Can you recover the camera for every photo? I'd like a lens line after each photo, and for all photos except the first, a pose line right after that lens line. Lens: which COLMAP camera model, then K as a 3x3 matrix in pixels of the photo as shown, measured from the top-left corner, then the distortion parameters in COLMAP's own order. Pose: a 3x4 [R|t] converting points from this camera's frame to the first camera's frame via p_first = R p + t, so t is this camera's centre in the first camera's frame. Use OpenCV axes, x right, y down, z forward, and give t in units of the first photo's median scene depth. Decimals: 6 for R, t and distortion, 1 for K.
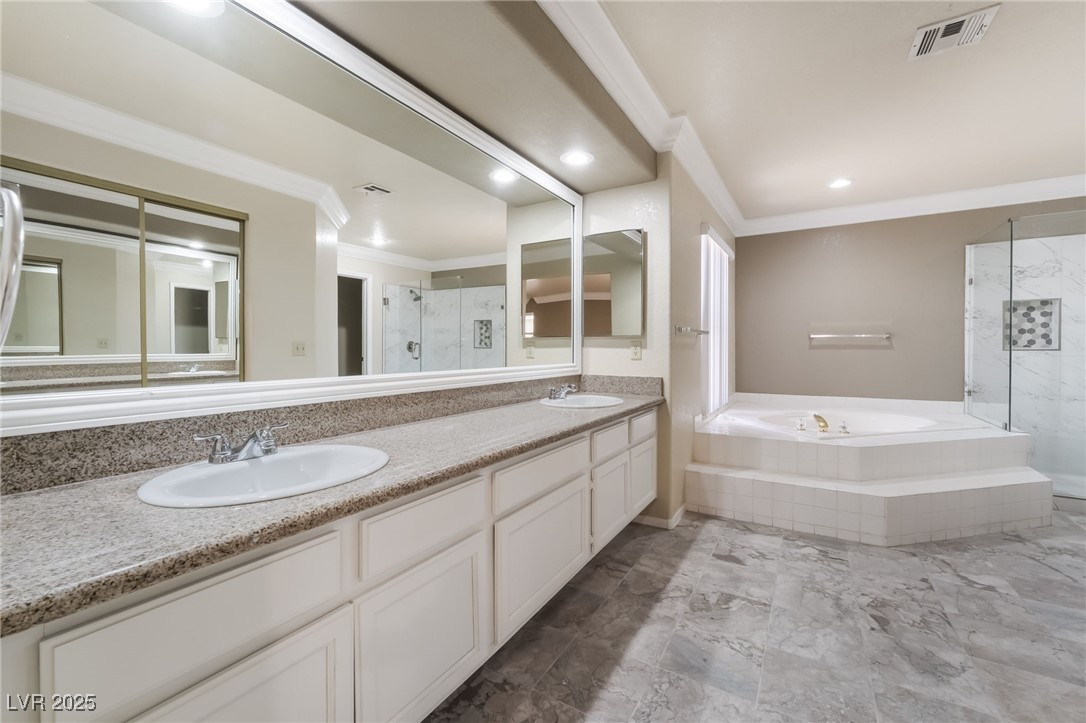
lens RADIAL K [[454.2, 0, 542.2], [0, 454.2, 356.1], [0, 0, 1]] dist [-0.000282, 0.000318]
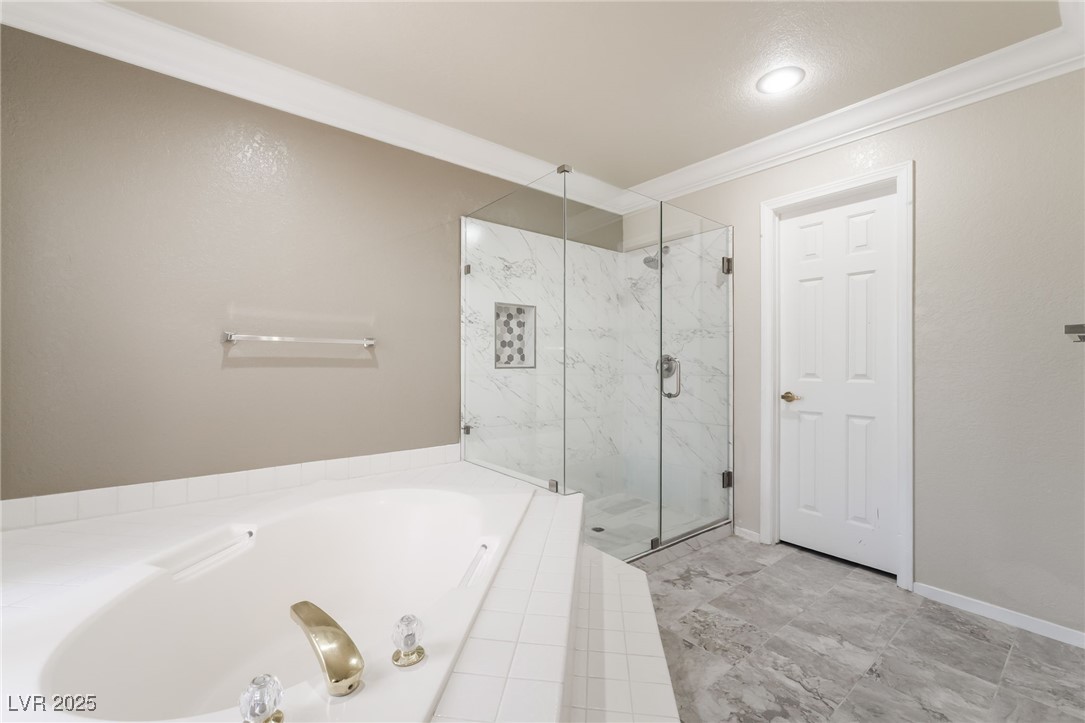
lens RADIAL K [[453.8, 0, 542.2], [0, 453.8, 362.9], [0, 0, 1]] dist [-0.000282, 0.000318]
pose [[0.351991, 0.003534, 0.935997, 0.339797], [0.009715, 0.999925, -0.007429, -0.015064], [-0.935953, 0.011708, 0.351930, 0.661494]]
